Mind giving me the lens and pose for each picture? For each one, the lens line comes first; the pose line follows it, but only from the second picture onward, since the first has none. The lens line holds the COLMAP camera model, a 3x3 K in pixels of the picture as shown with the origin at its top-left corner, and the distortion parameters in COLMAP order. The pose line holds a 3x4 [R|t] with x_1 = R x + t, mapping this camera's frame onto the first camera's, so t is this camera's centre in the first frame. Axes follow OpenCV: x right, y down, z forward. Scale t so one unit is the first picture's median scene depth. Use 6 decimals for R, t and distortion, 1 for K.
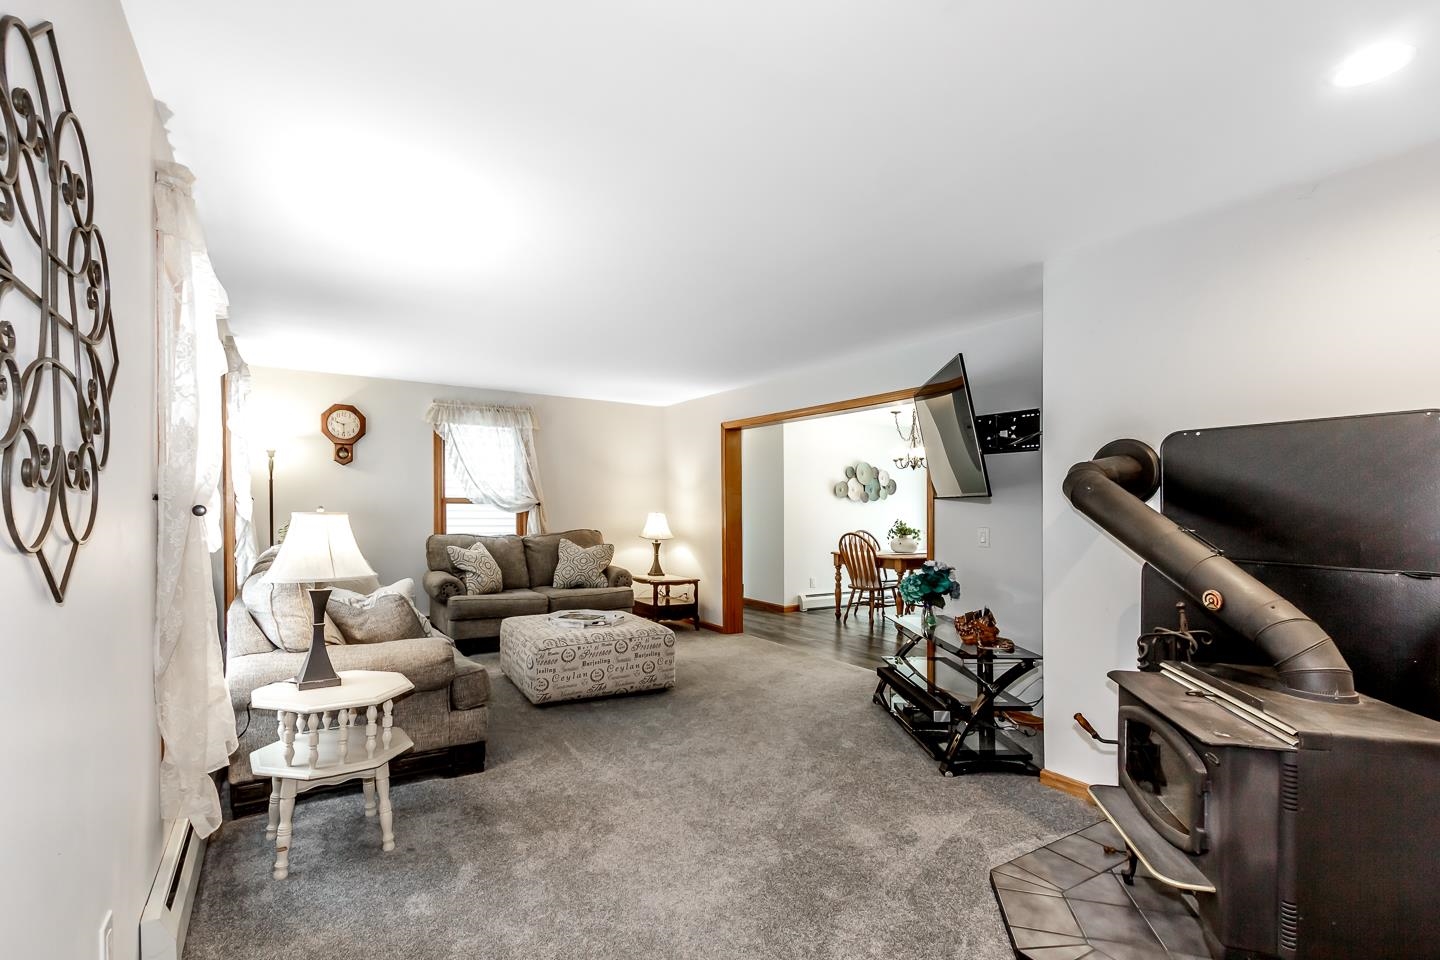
lens RADIAL K [[683.2, 0, 711.7], [0, 683.2, 501.1], [0, 0, 1]] dist [0.002870, 0.000720]
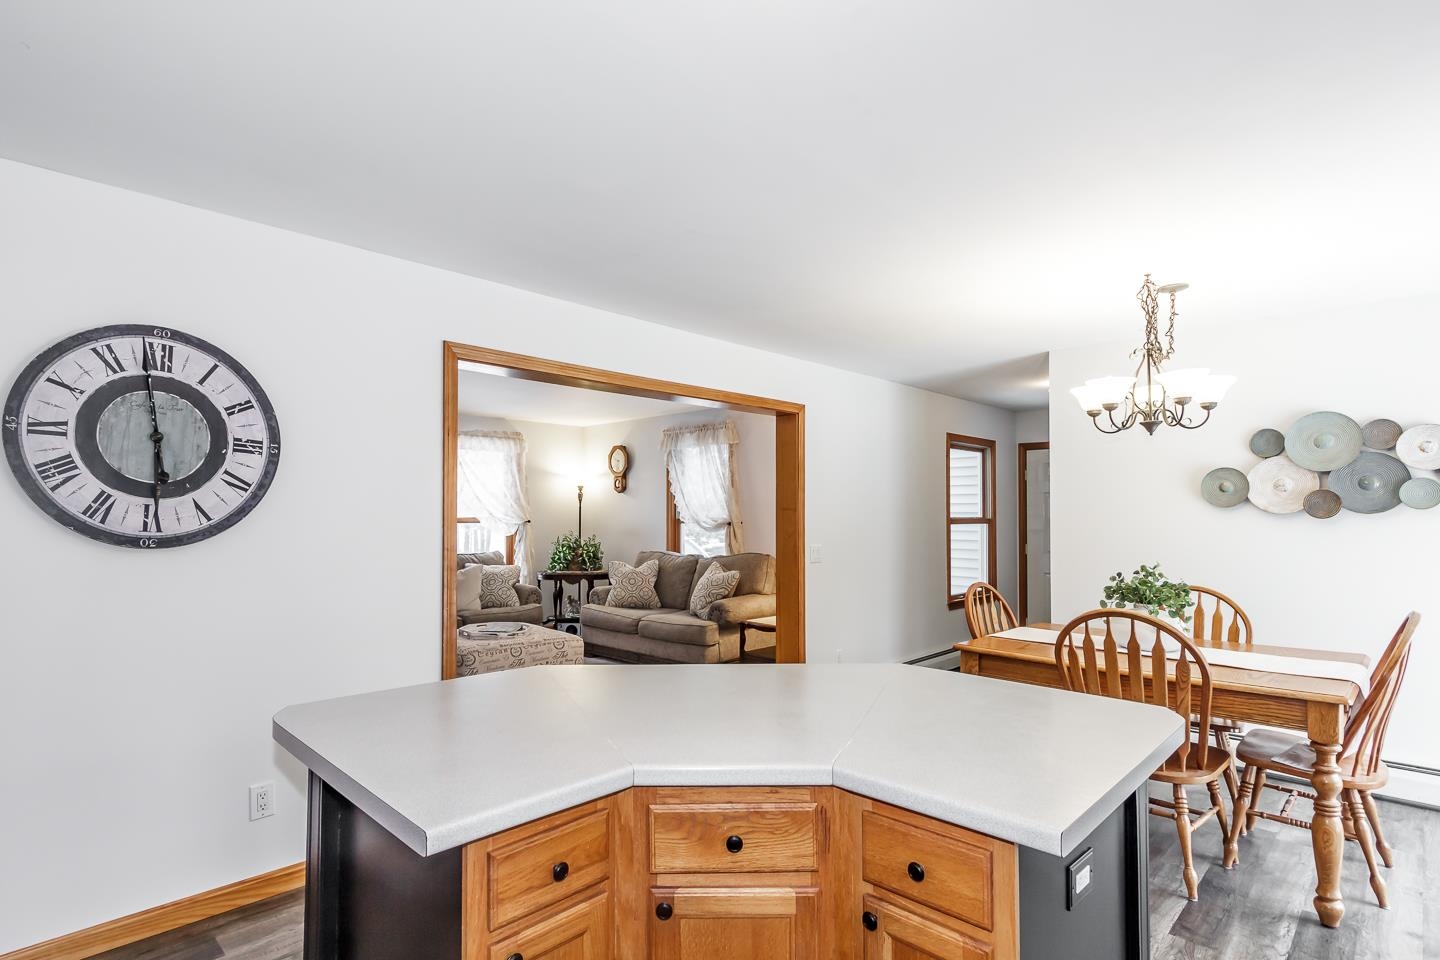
lens RADIAL K [[735.4, 0, 714.1], [0, 735.4, 506.7], [0, 0, 1]] dist [0.019934, 0.000113]
pose [[0.197407, -0.022948, -0.980053, 0.841904], [0.004410, 0.999737, -0.022520, 0.005185], [0.980312, 0.000123, 0.197457, 0.895353]]
